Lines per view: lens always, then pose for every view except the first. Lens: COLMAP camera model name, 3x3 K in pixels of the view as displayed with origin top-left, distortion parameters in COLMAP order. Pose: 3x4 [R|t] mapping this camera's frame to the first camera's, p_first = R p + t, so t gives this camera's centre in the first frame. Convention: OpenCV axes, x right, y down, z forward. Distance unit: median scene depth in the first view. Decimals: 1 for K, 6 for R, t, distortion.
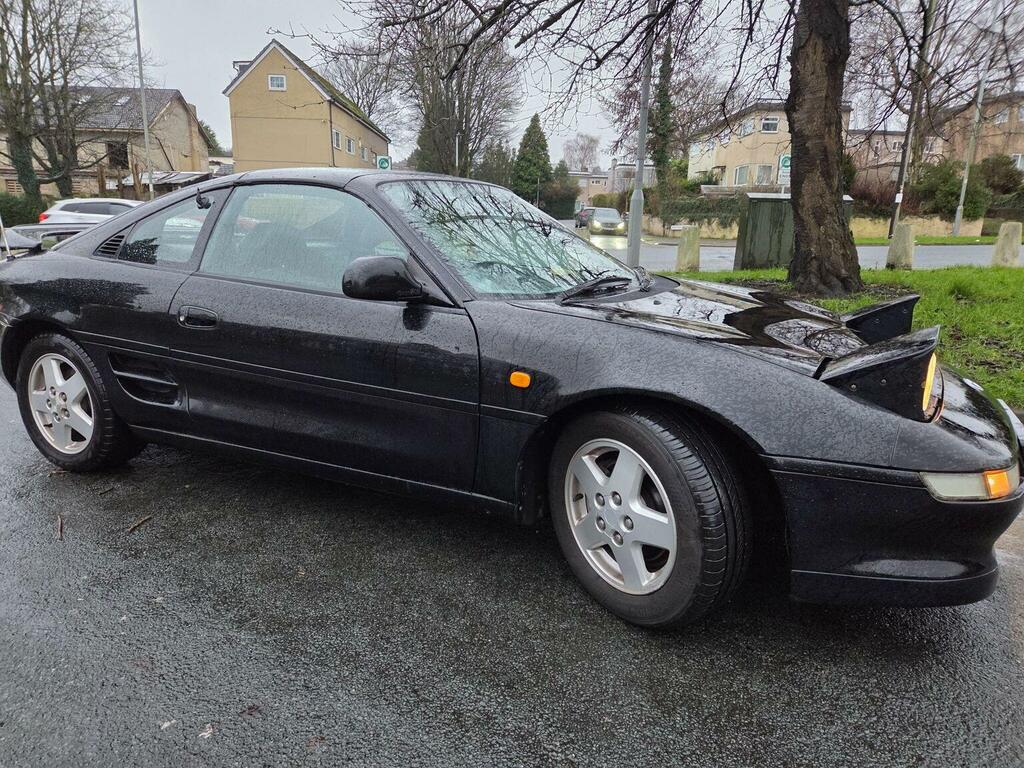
lens RADIAL K [[689.1, 0, 497.7], [0, 689.1, 387.9], [0, 0, 1]] dist [0.077279, -0.077431]
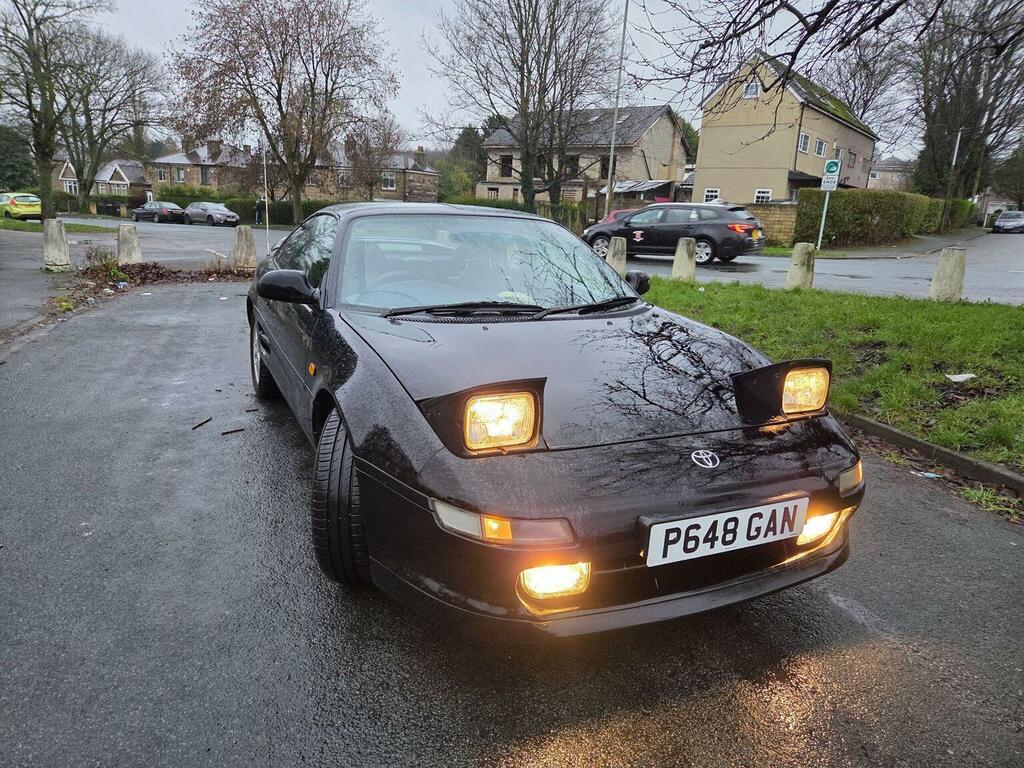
lens RADIAL K [[685.0, 0, 501.0], [0, 685.0, 370.0], [0, 0, 1]] dist [0.079375, -0.064220]
pose [[0.789112, 0.153954, -0.594643, 0.067937], [-0.169818, 0.985029, 0.029670, -0.006842], [0.590308, 0.077568, 0.803443, 0.008511]]
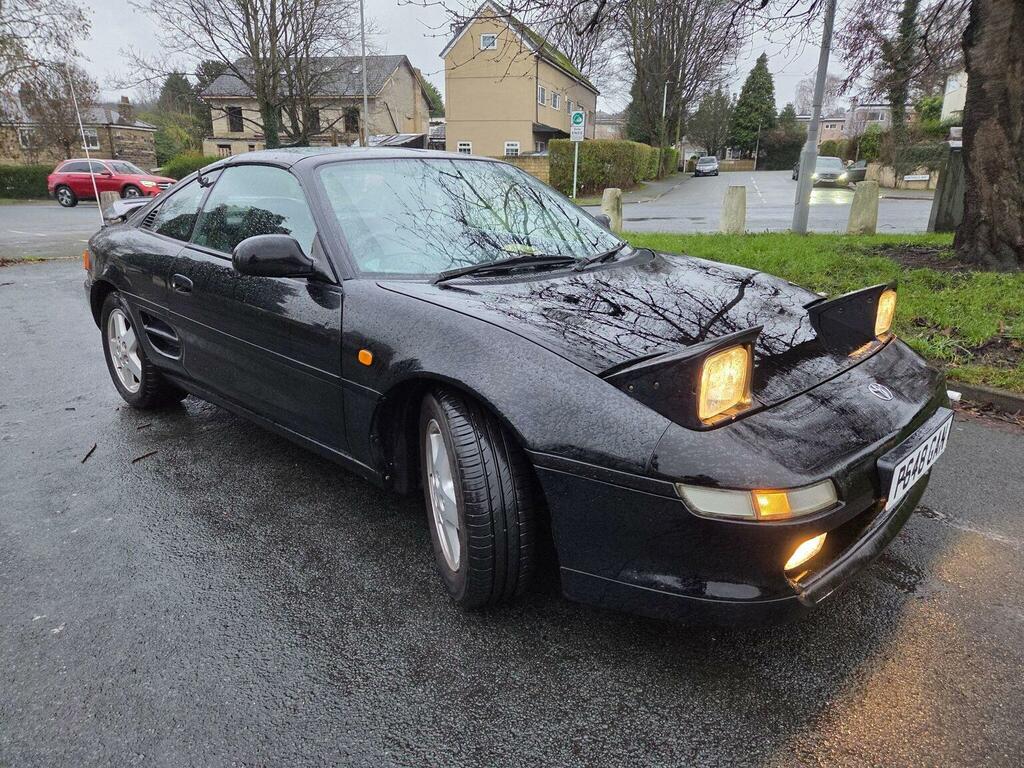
lens RADIAL K [[686.1, 0, 506.9], [0, 686.1, 384.7], [0, 0, 1]] dist [0.076116, -0.062047]
pose [[0.958340, 0.069649, -0.277006, 0.032671], [-0.053373, 0.996399, 0.065879, -0.003152], [0.280597, -0.048350, 0.958607, 0.002611]]
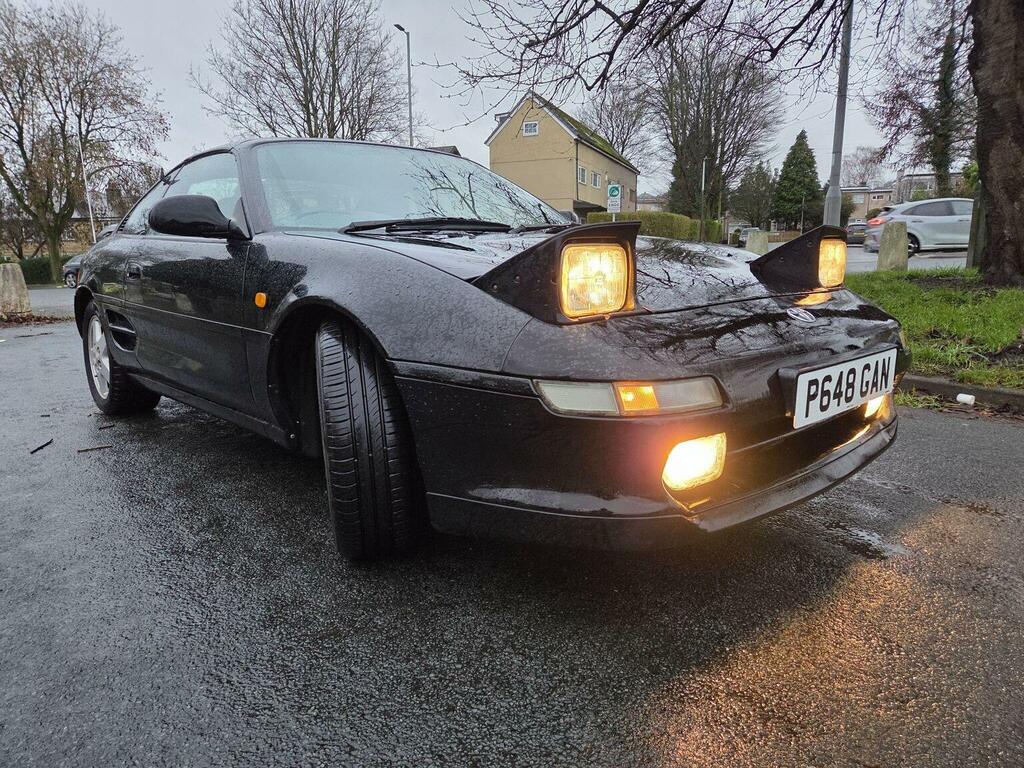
lens RADIAL K [[684.6, 0, 502.9], [0, 684.6, 375.7], [0, 0, 1]] dist [0.076028, -0.064239]
pose [[0.932833, 0.022947, -0.359577, 0.044791], [-0.045469, 0.997489, -0.054301, 0.008401], [0.357428, 0.067003, 0.931534, 0.011091]]
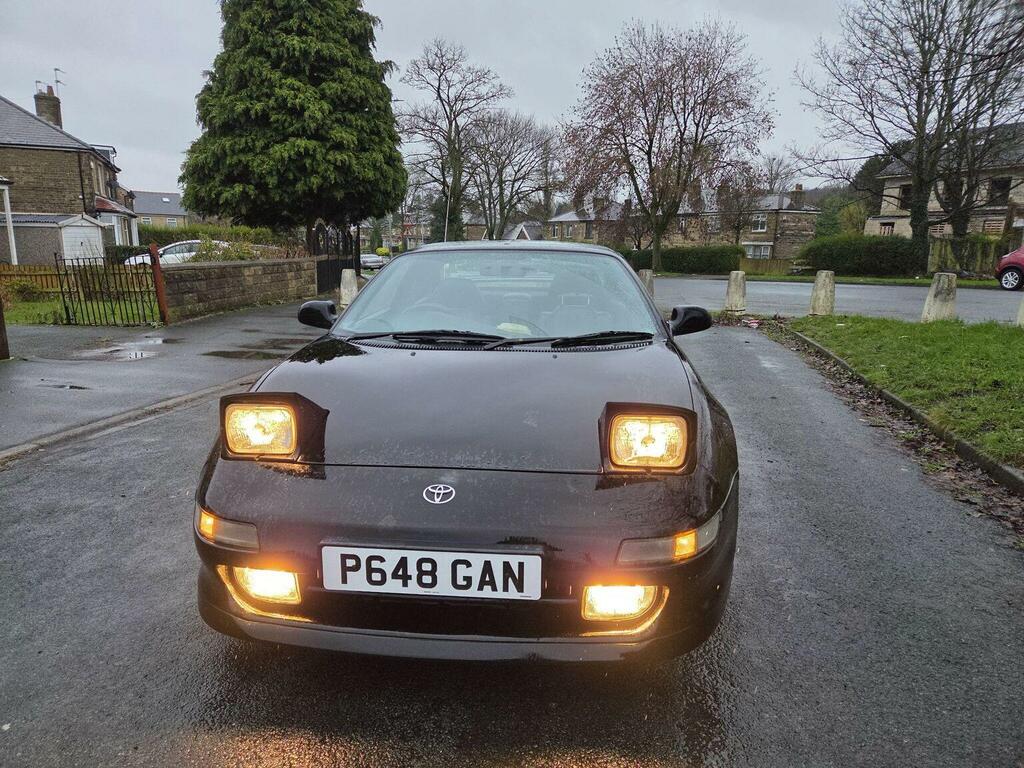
lens RADIAL K [[684.6, 0, 502.9], [0, 684.6, 375.7], [0, 0, 1]] dist [0.076028, -0.064239]
pose [[0.366441, 0.154784, -0.917476, 0.099902], [-0.214950, 0.973475, 0.078380, -0.015516], [0.905272, 0.168490, 0.389992, 0.050254]]
